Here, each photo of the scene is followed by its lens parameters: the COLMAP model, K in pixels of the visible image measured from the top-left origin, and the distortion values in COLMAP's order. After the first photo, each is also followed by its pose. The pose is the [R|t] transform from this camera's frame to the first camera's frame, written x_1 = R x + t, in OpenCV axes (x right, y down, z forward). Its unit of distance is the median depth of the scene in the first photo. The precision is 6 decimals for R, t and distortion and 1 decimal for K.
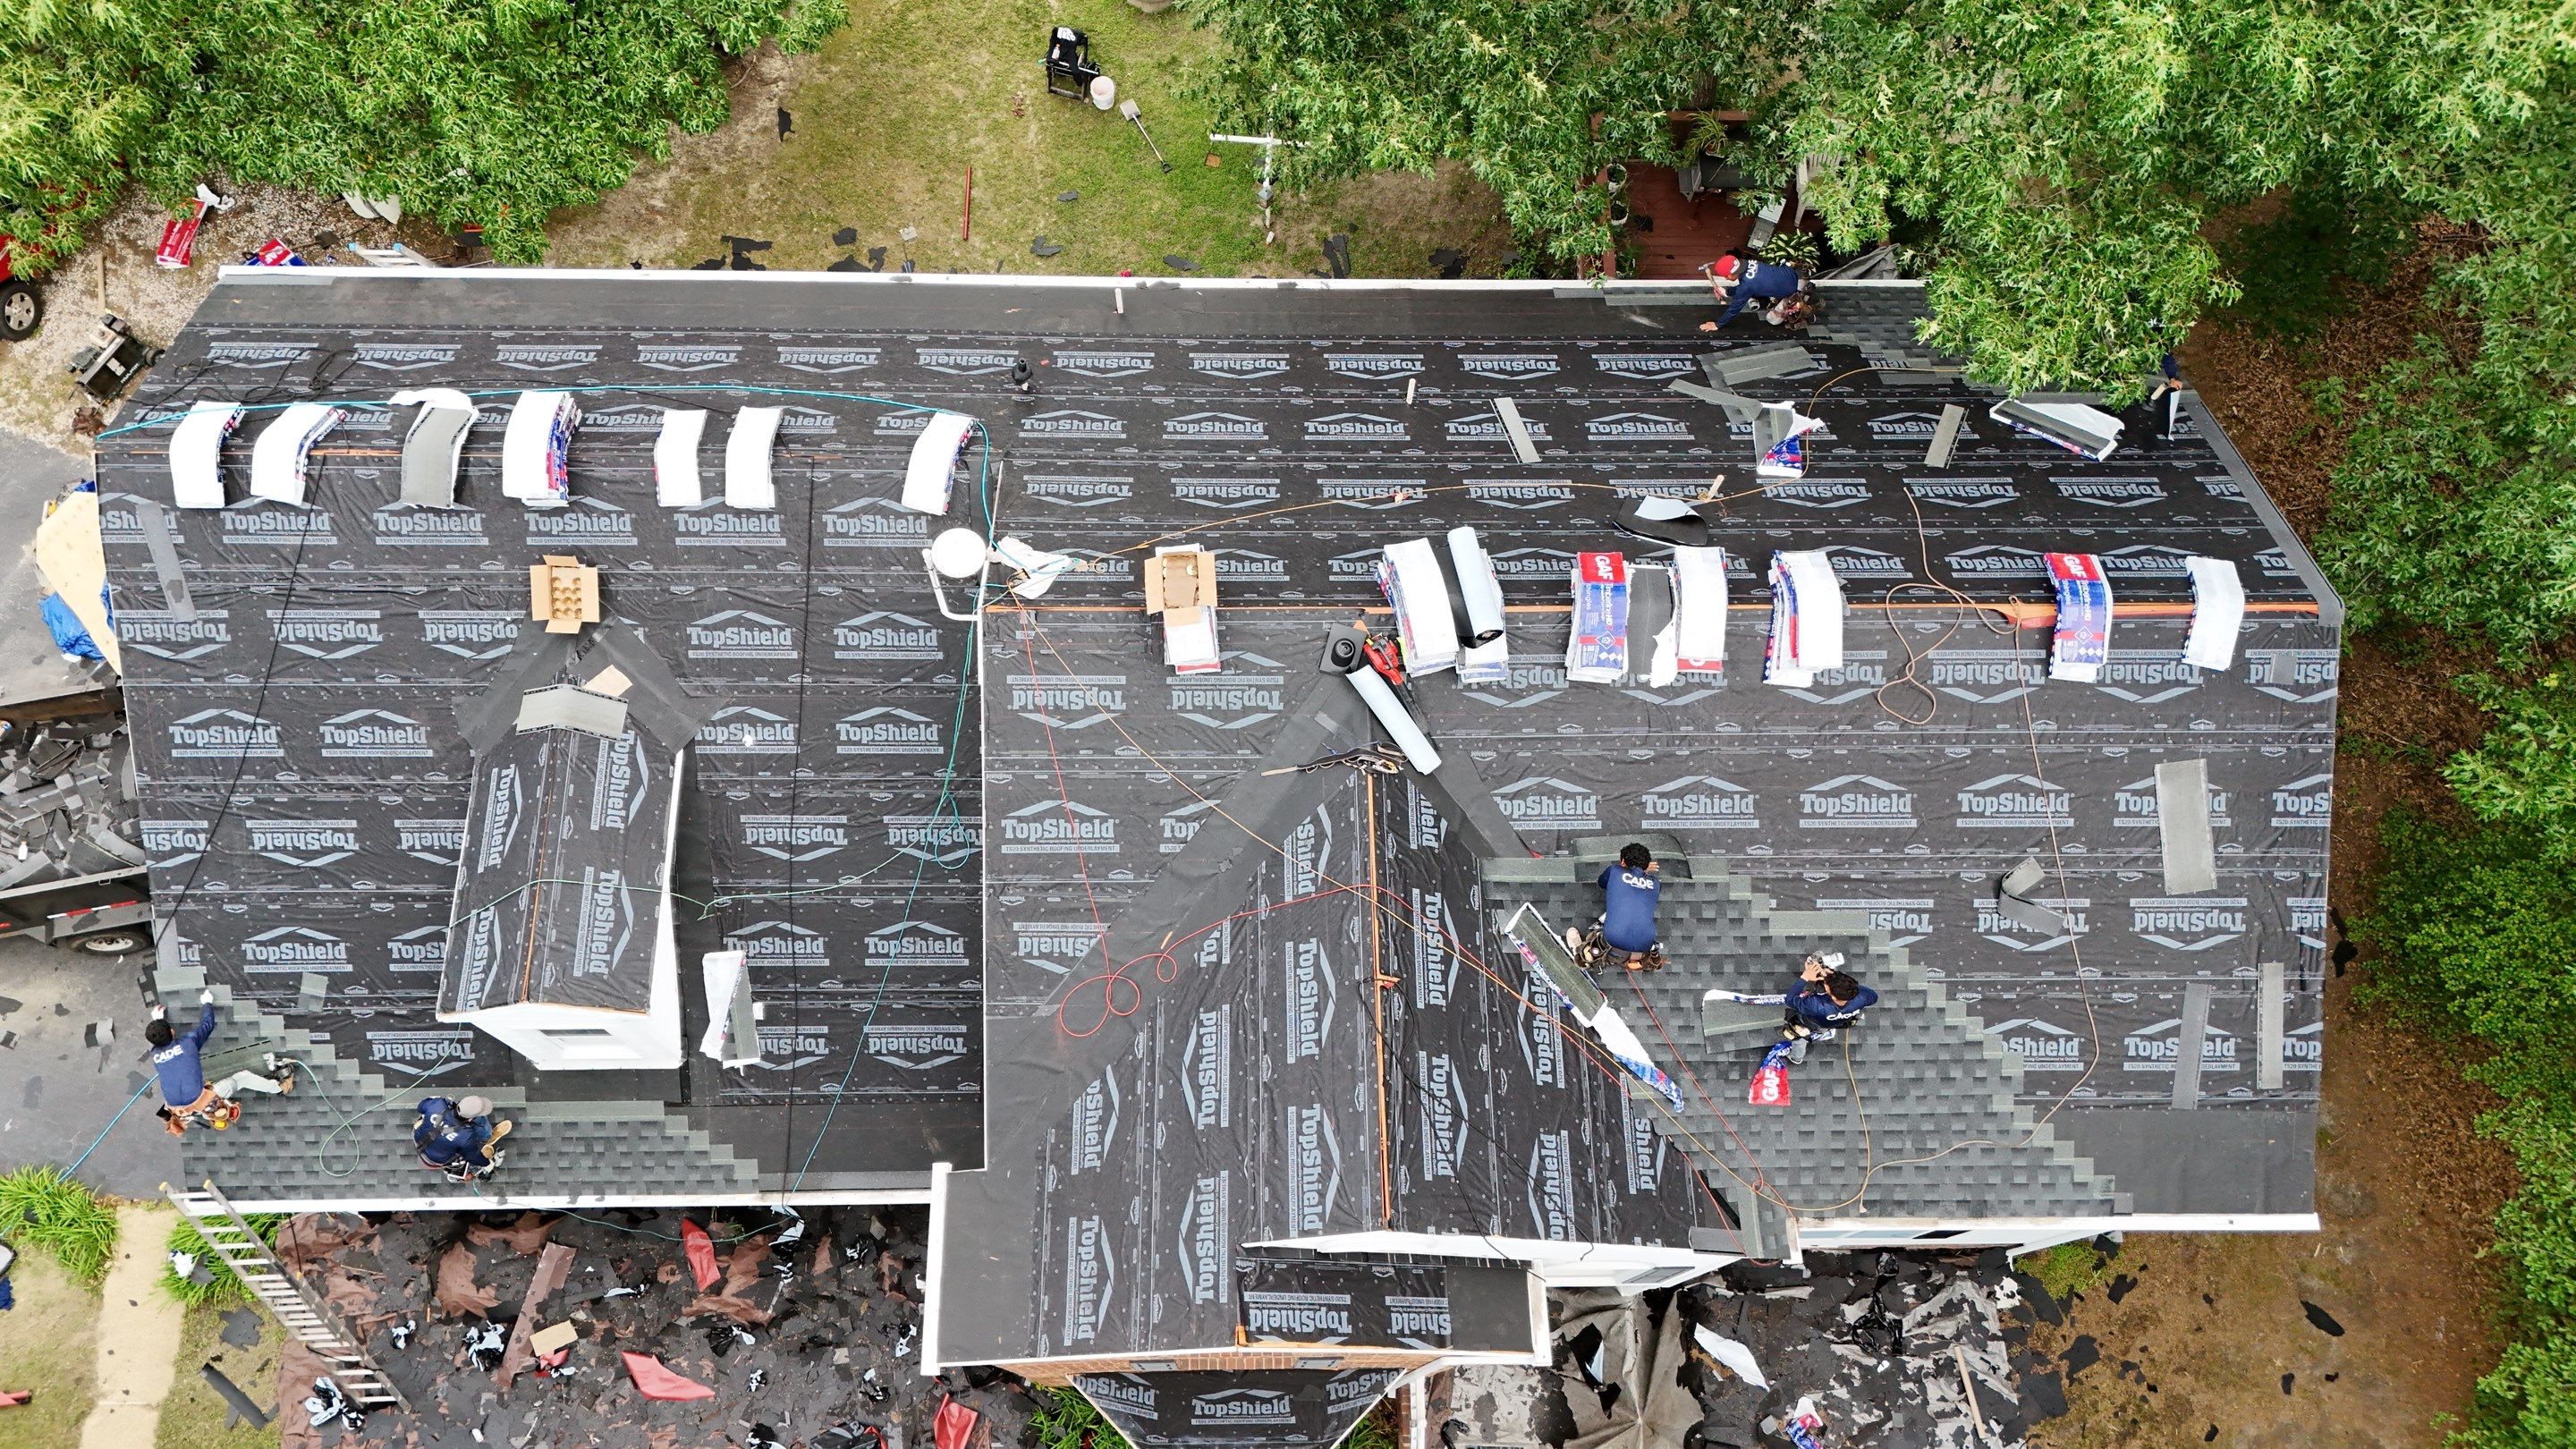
lens RADIAL K [[1984.0, 0, 1286.7], [0, 1984.0, 723.9], [0, 0, 1]] dist [0.065839, -0.077961]
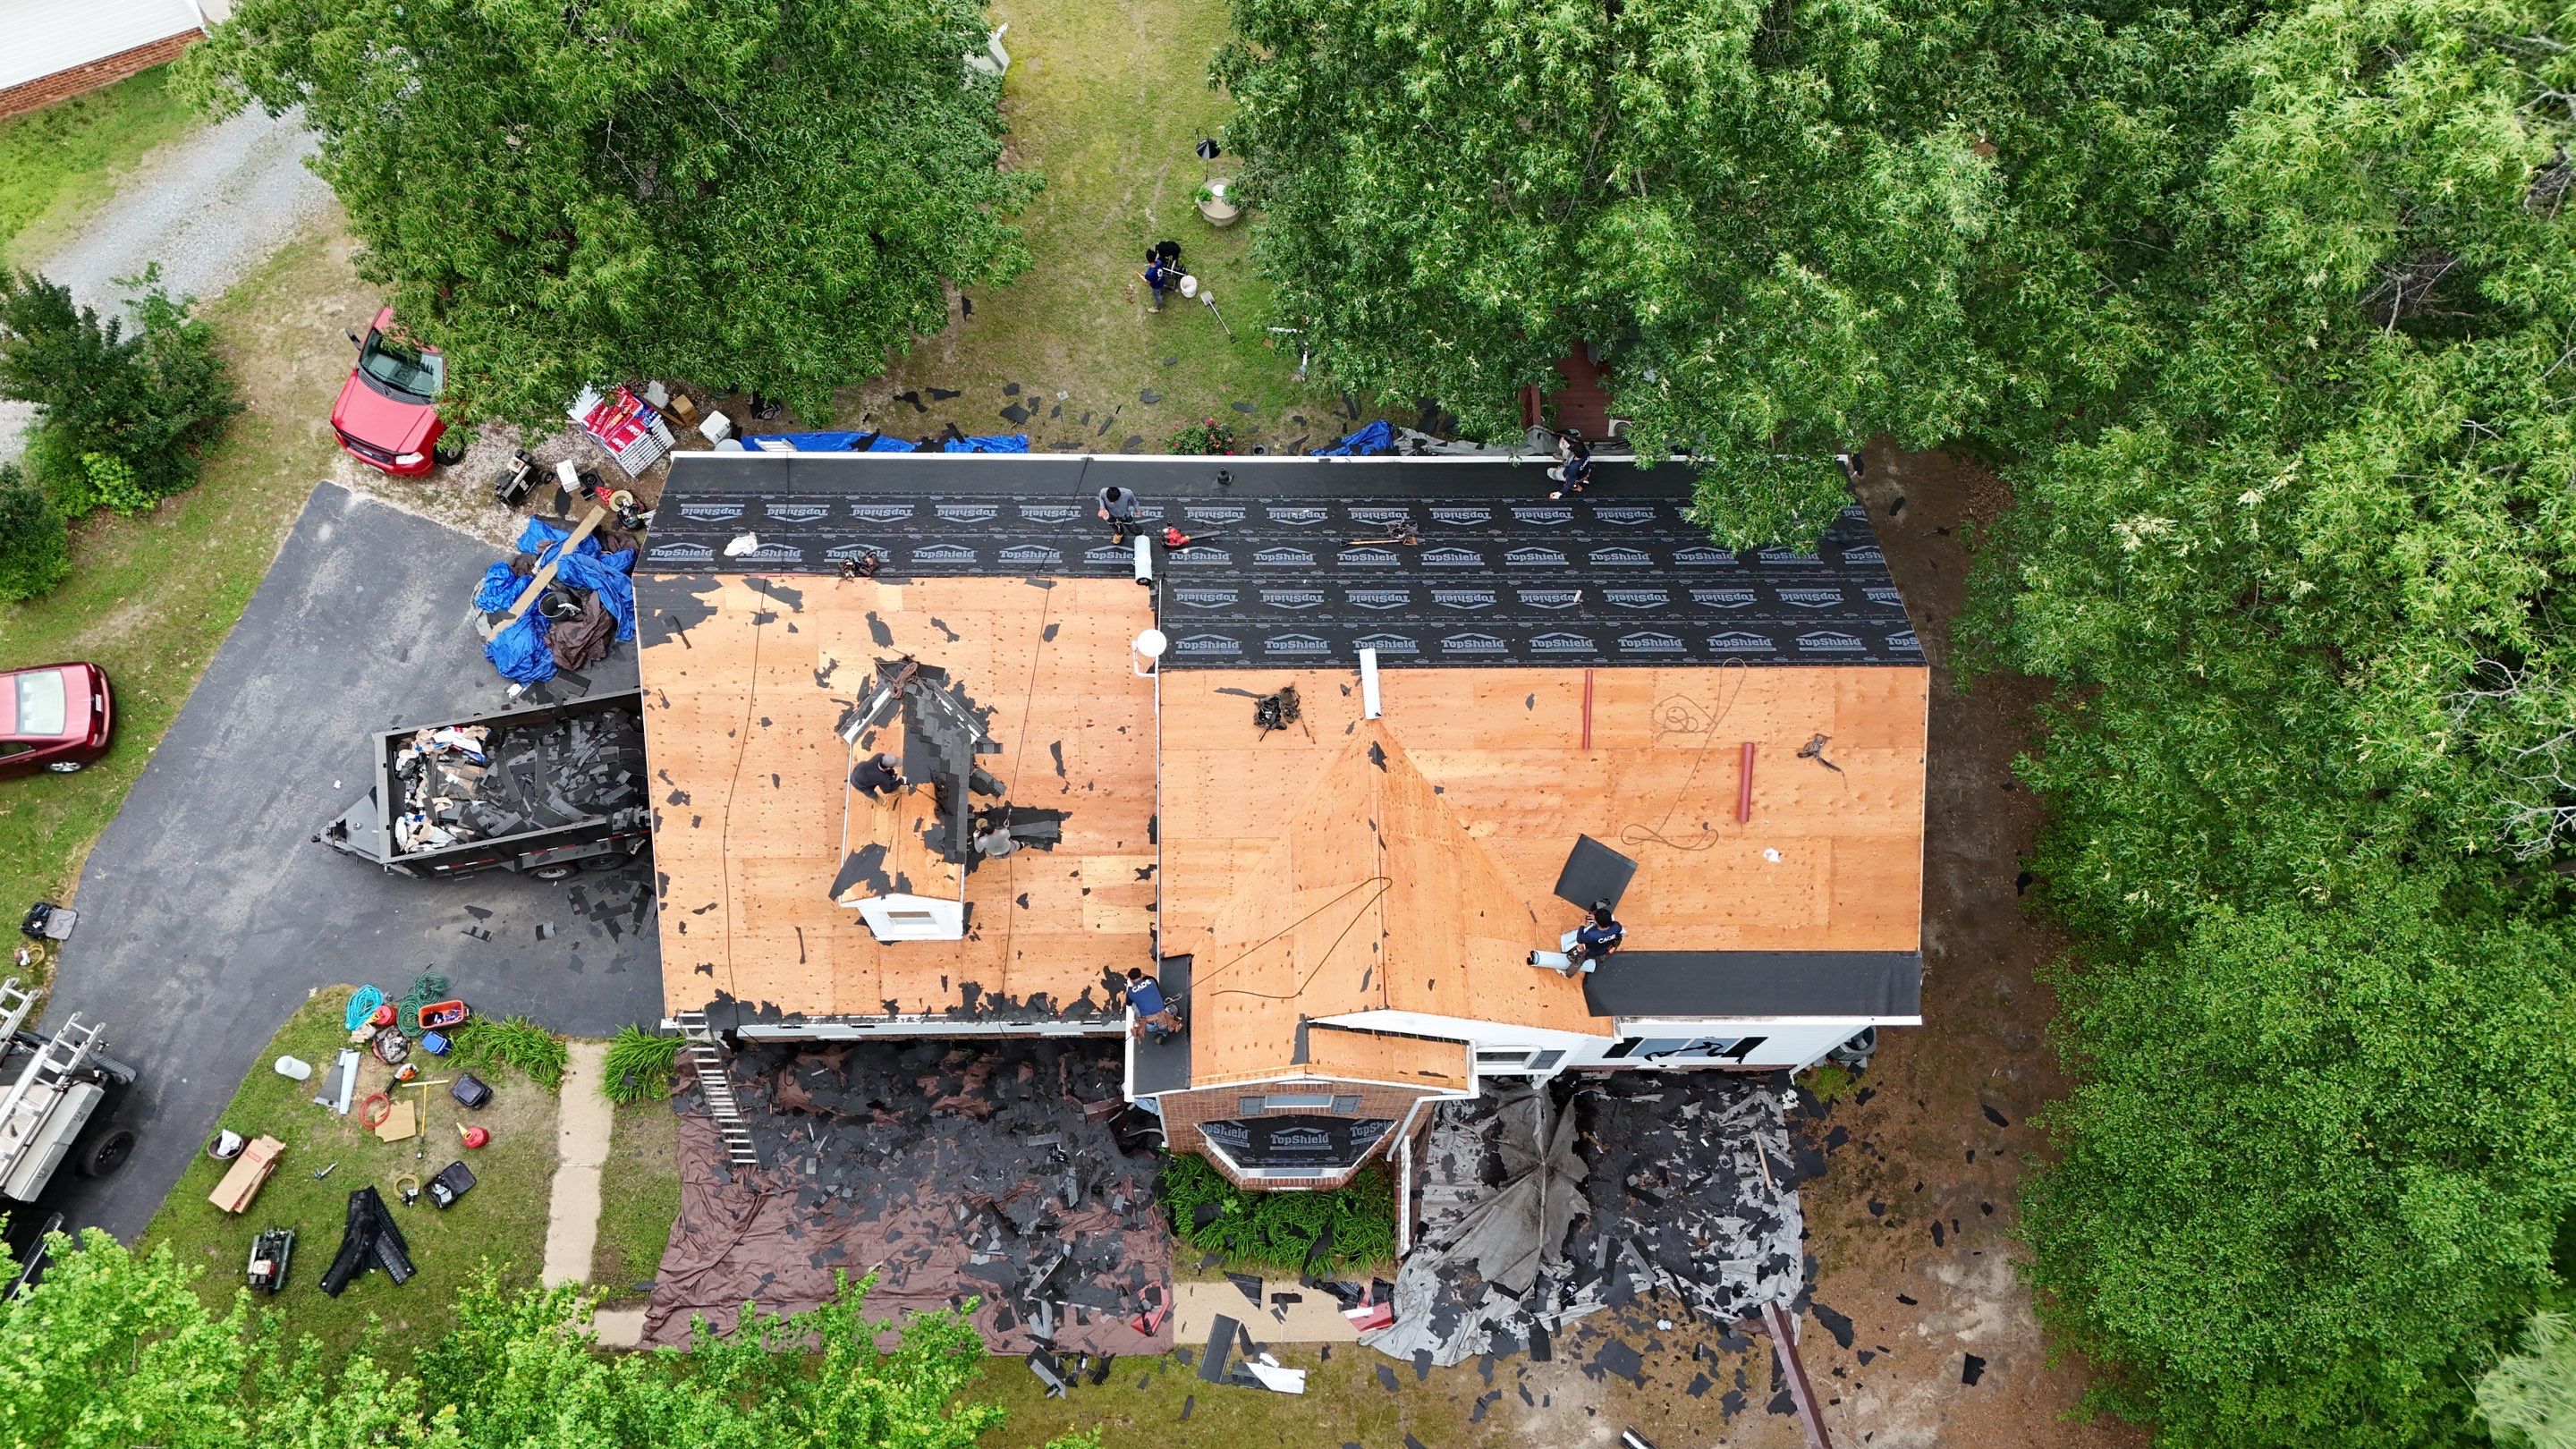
lens RADIAL K [[1984.0, 0, 1284.7], [0, 1984.0, 726.3], [0, 0, 1]] dist [0.065839, -0.077961]
pose [[1.000000, -0.000123, -0.000605, -0.026728], [0.000129, 0.999949, 0.010144, -0.017613], [0.000604, -0.010145, 0.999948, -0.521197]]
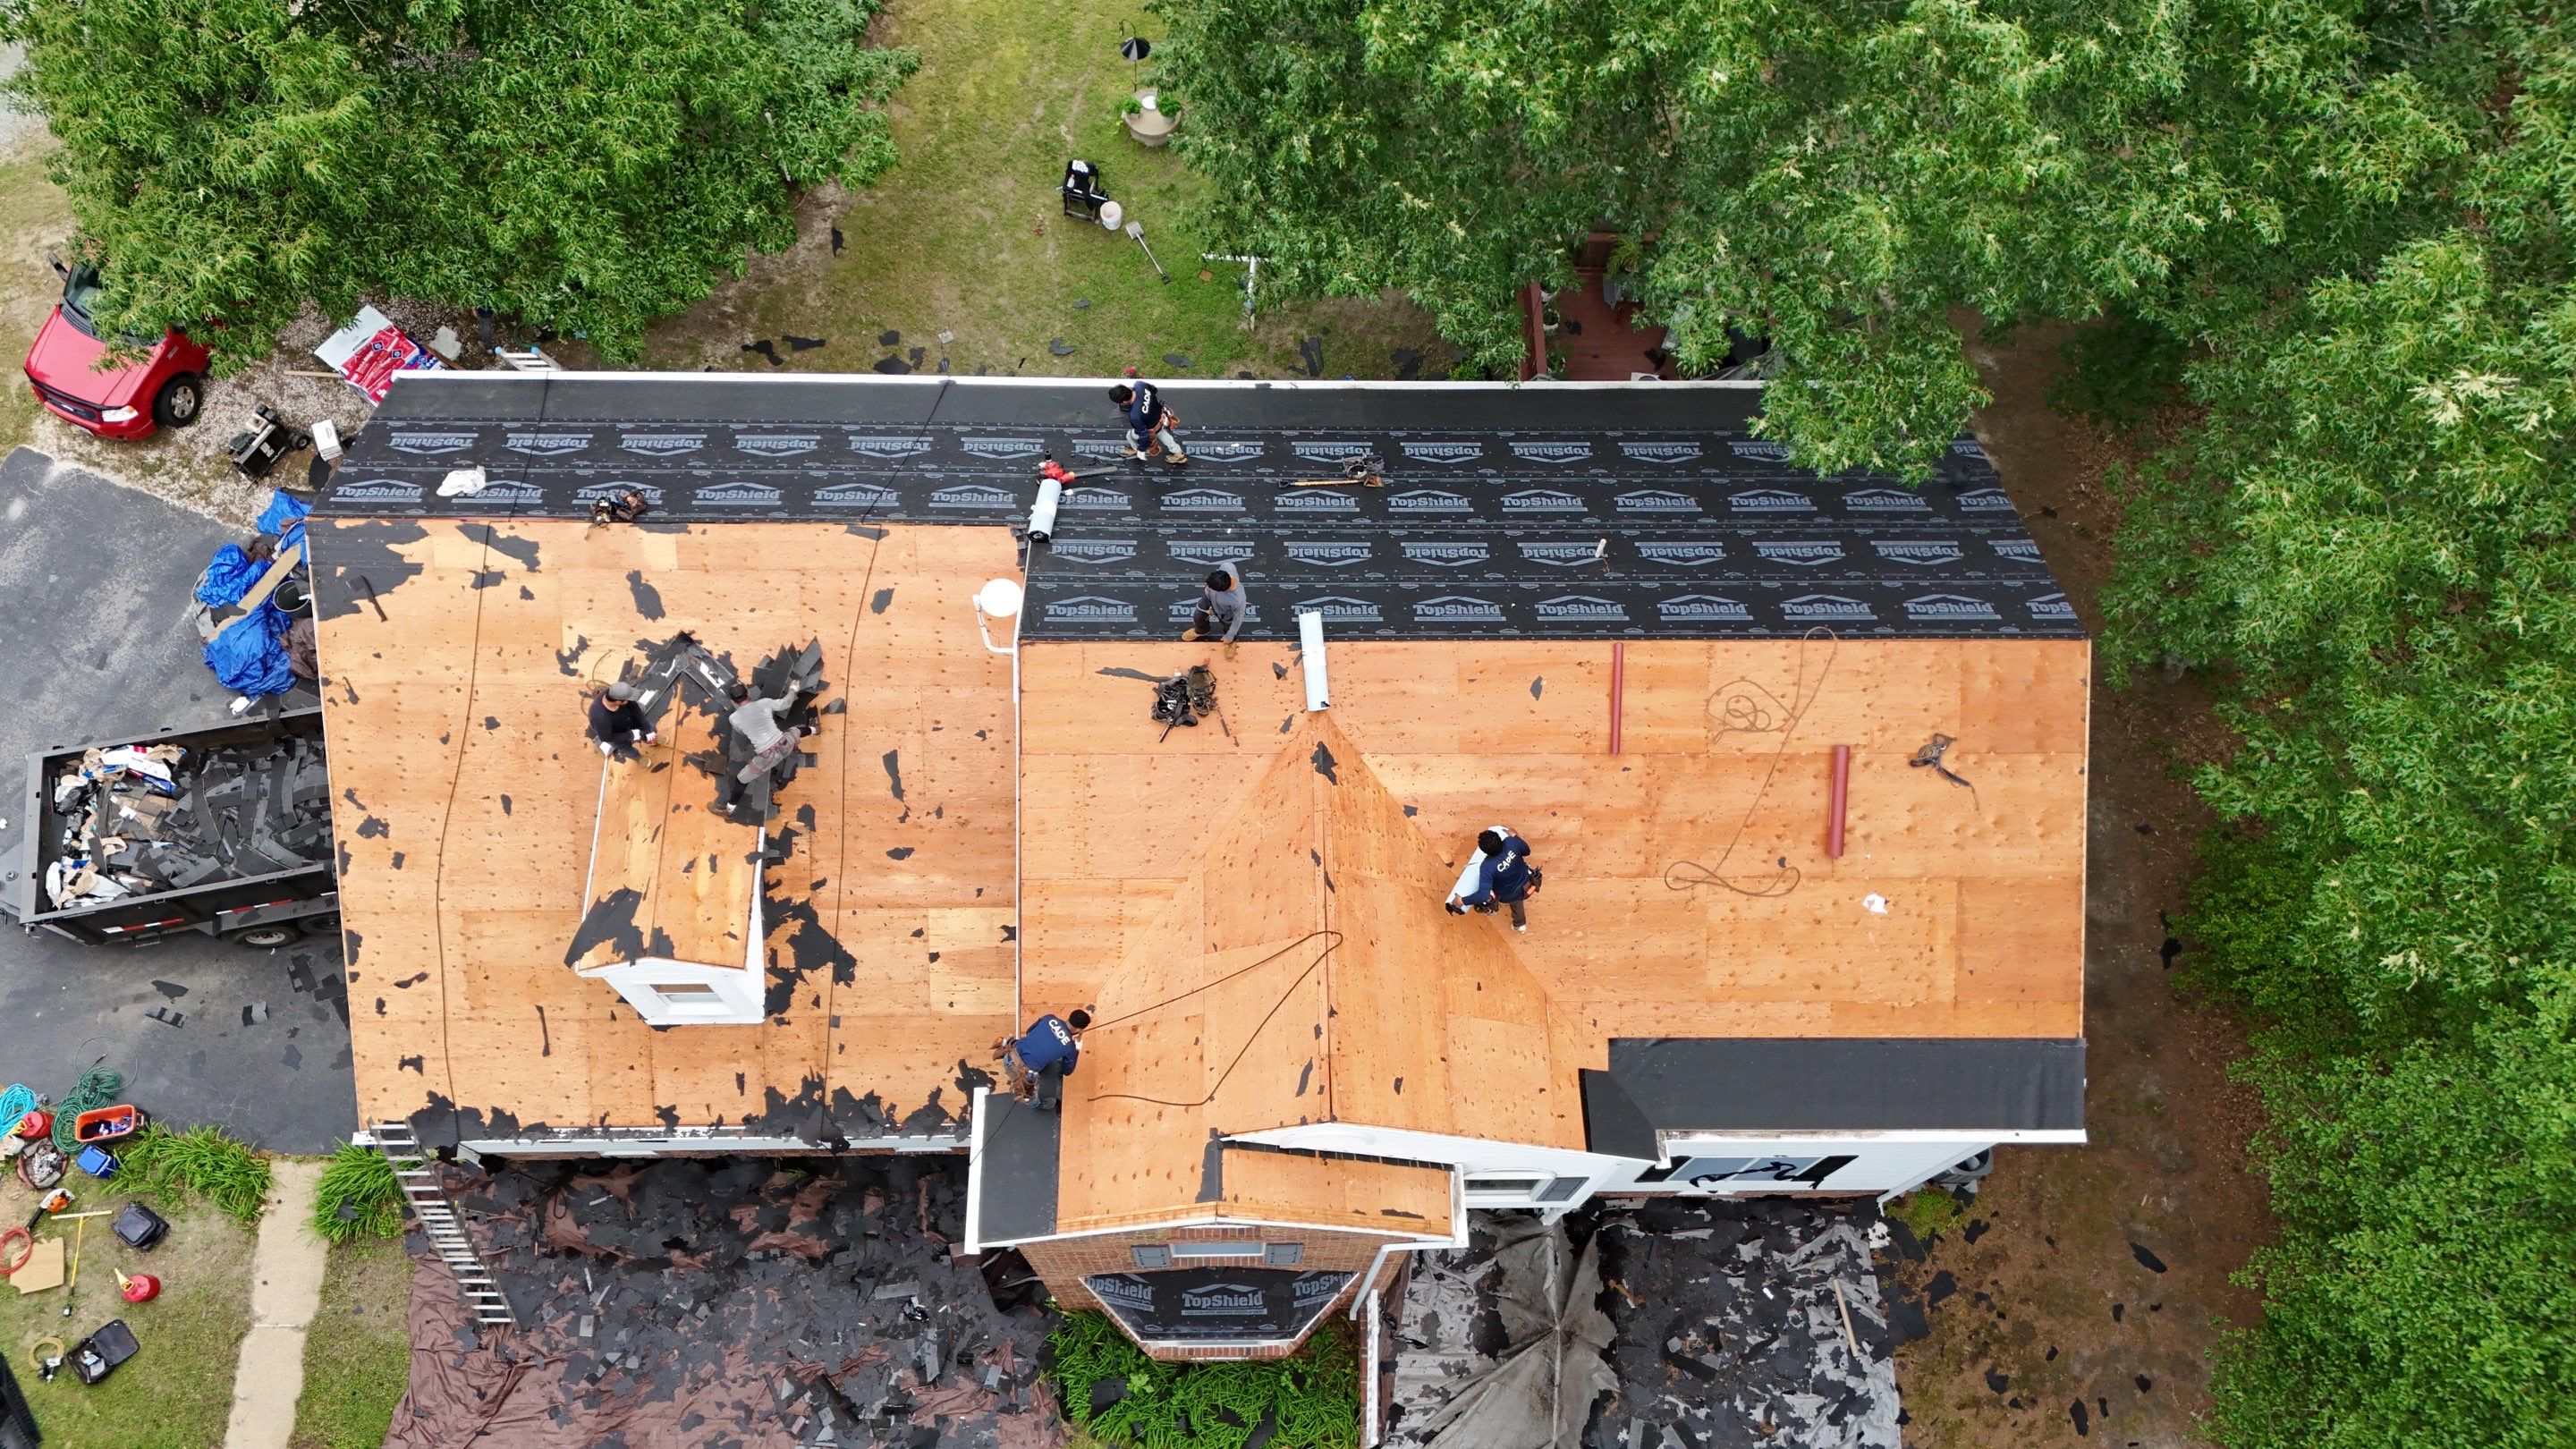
lens RADIAL K [[1984.0, 0, 1286.8], [0, 1984.0, 716.2], [0, 0, 1]] dist [0.065839, -0.077961]
pose [[1.000000, 0.000348, -0.000036, 0.012701], [-0.000349, 0.999187, -0.040326, 0.027160], [0.000022, 0.040326, 0.999187, -0.180102]]
